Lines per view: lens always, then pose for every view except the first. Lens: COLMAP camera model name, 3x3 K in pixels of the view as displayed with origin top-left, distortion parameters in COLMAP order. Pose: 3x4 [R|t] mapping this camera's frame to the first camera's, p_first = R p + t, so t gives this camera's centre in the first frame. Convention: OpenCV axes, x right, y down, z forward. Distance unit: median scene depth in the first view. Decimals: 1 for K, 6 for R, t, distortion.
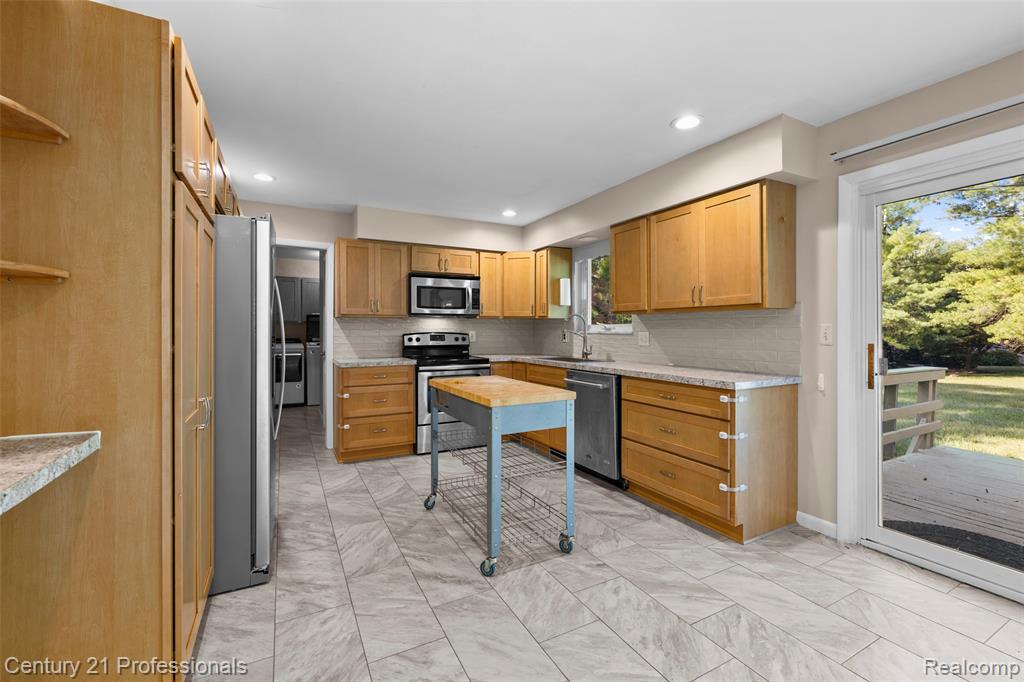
lens RADIAL K [[434.9, 0, 510.3], [0, 434.9, 332.6], [0, 0, 1]] dist [0.000807, 0.000377]
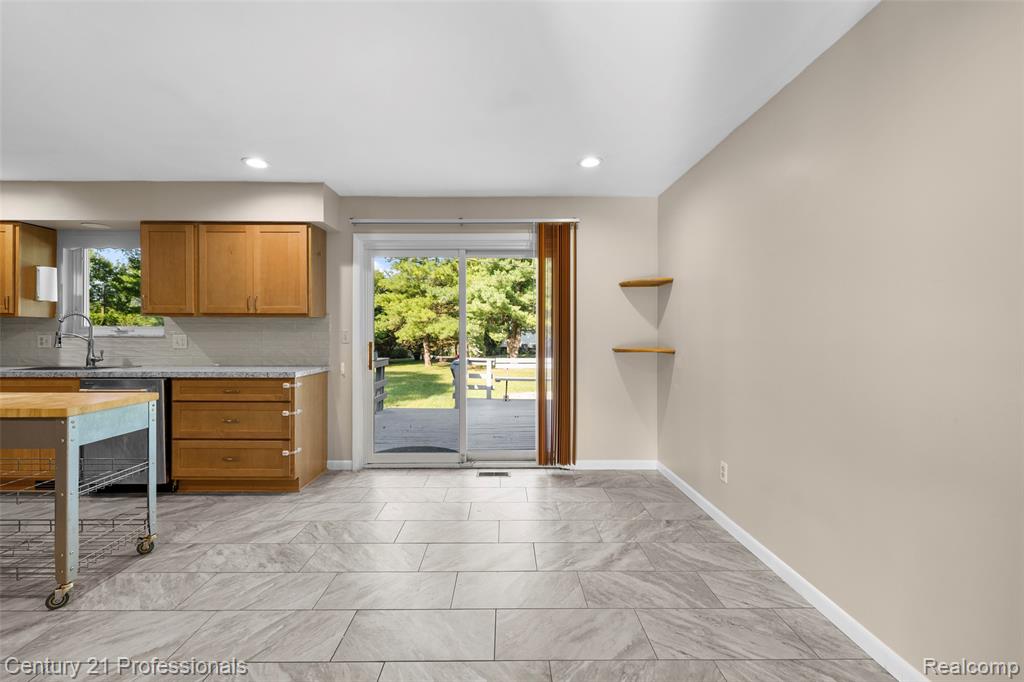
lens RADIAL K [[434.9, 0, 510.3], [0, 434.9, 332.6], [0, 0, 1]] dist [0.000807, 0.000377]
pose [[0.456286, 0.006432, 0.889810, -0.342230], [0.001331, 0.999968, -0.007911, 0.003747], [-0.889832, 0.004794, 0.456262, -0.186283]]
